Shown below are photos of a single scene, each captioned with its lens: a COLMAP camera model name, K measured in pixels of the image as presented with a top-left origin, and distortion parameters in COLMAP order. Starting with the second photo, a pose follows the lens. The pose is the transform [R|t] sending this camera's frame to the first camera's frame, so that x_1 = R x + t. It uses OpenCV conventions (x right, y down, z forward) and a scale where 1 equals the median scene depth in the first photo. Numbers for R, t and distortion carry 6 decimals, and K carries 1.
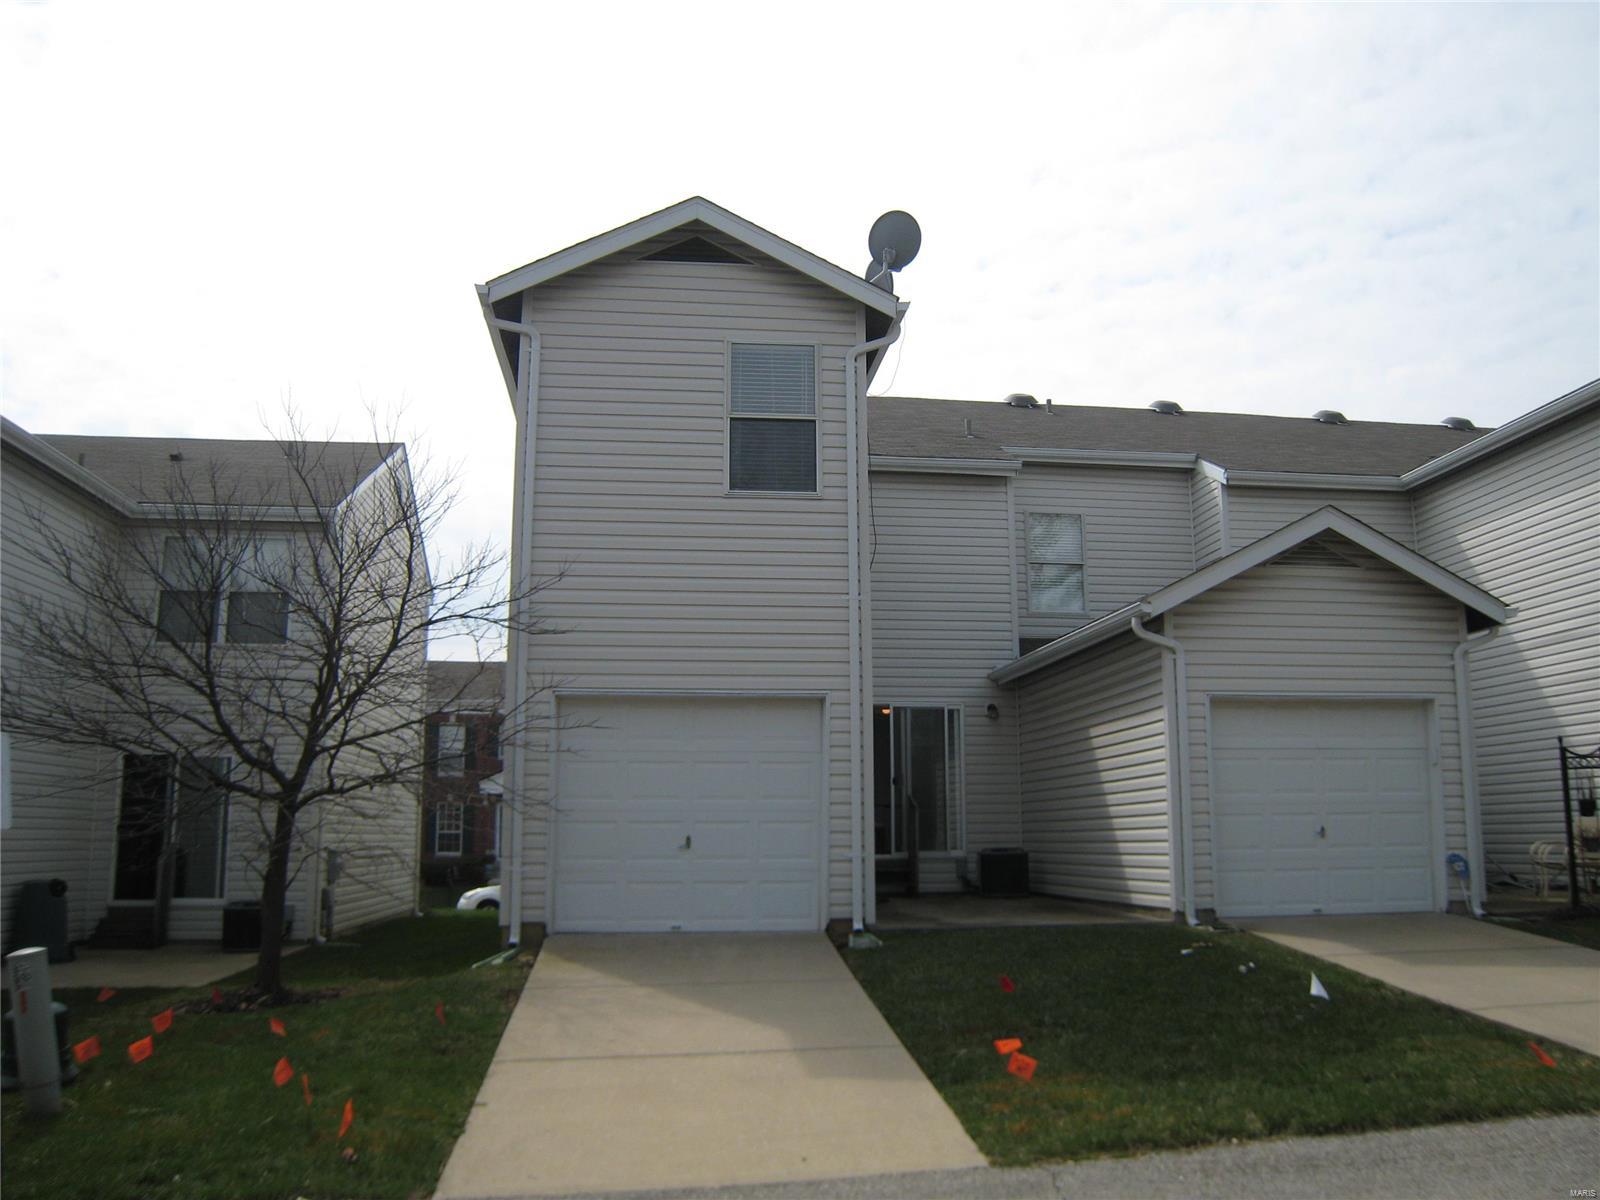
lens RADIAL K [[1309.7, 0, 809.9], [0, 1309.7, 603.9], [0, 0, 1]] dist [-0.003243, 0.005617]
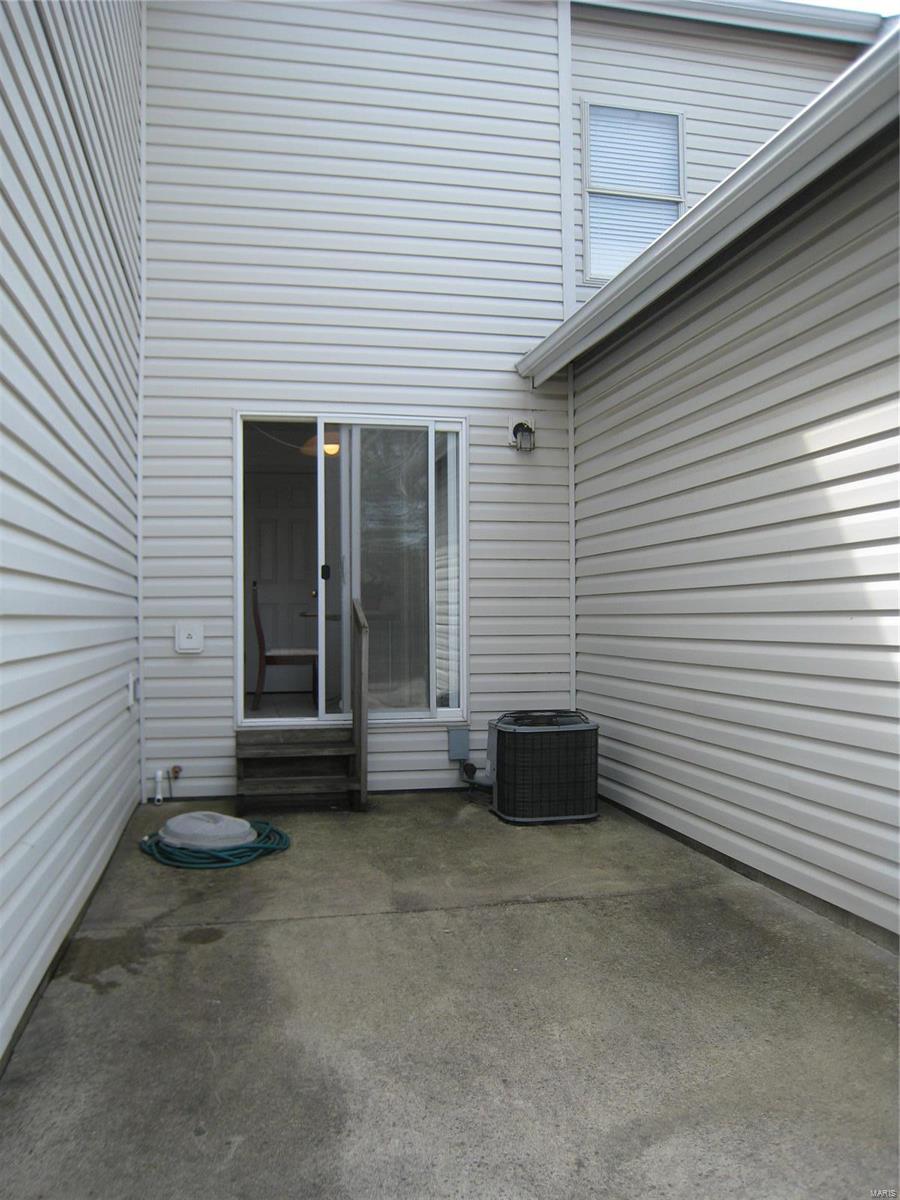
lens RADIAL K [[982.2, 0, 449.6], [0, 982.2, 600.9], [0, 0, 1]] dist [-0.003243, 0.005617]
pose [[0.994138, 0.000398, 0.108115, 0.070980], [-0.017421, 0.987515, 0.156557, 0.087012], [-0.106703, -0.157523, 0.981734, 0.628728]]
